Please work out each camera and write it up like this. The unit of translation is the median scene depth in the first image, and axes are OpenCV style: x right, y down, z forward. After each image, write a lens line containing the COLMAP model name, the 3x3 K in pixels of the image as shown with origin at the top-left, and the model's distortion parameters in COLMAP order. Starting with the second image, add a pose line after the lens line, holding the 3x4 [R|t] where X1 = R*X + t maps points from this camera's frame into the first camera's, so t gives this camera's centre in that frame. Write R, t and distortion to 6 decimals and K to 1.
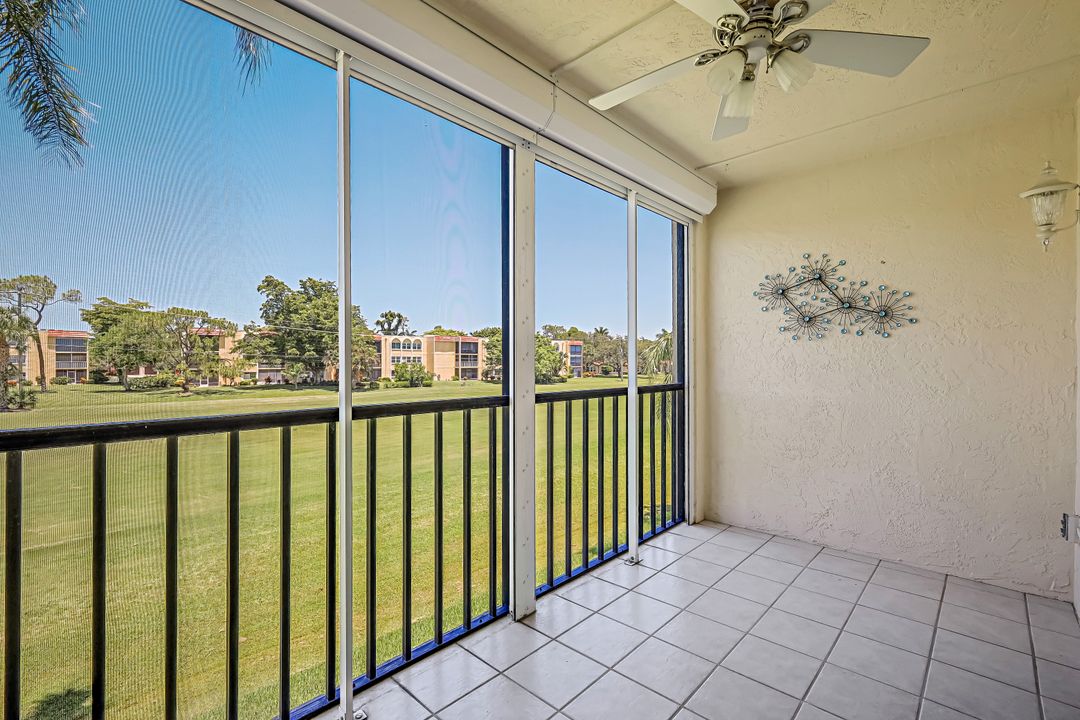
lens RADIAL K [[484.8, 0, 539.8], [0, 484.8, 360.9], [0, 0, 1]] dist [0.005082, -0.000425]
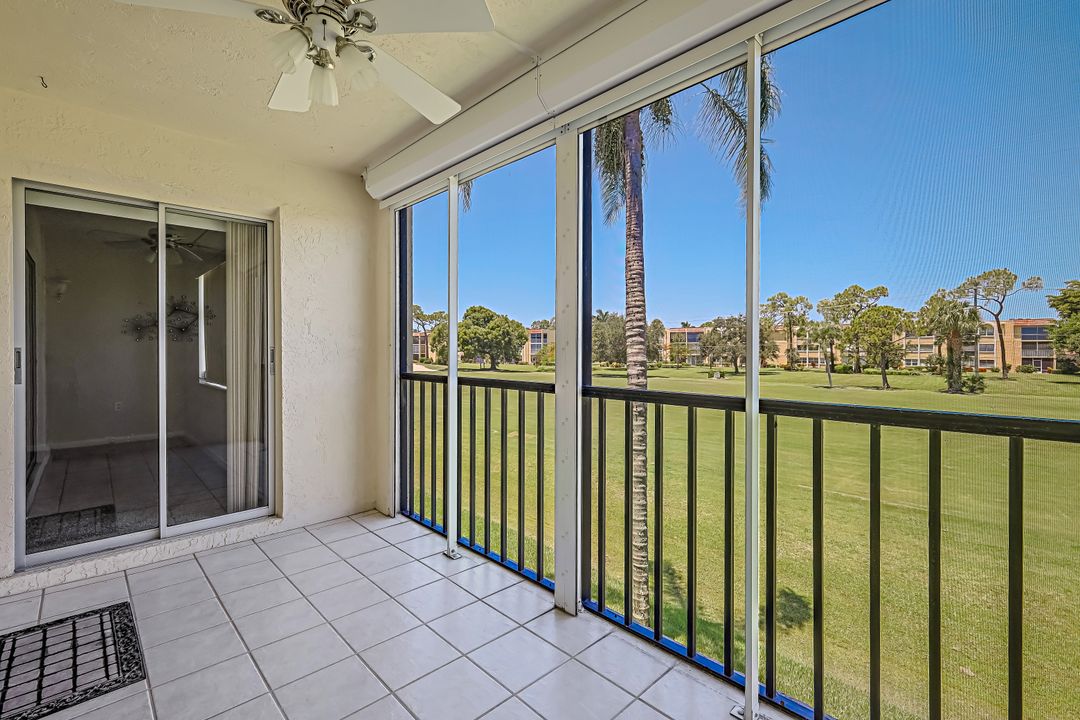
lens RADIAL K [[484.8, 0, 556.1], [0, 484.8, 349.5], [0, 0, 1]] dist [0.005082, -0.000425]
pose [[-0.041763, 0.000104, -0.999128, 0.089411], [0.000084, 1.000000, 0.000100, -0.000095], [0.999128, -0.000079, -0.041763, 0.096029]]
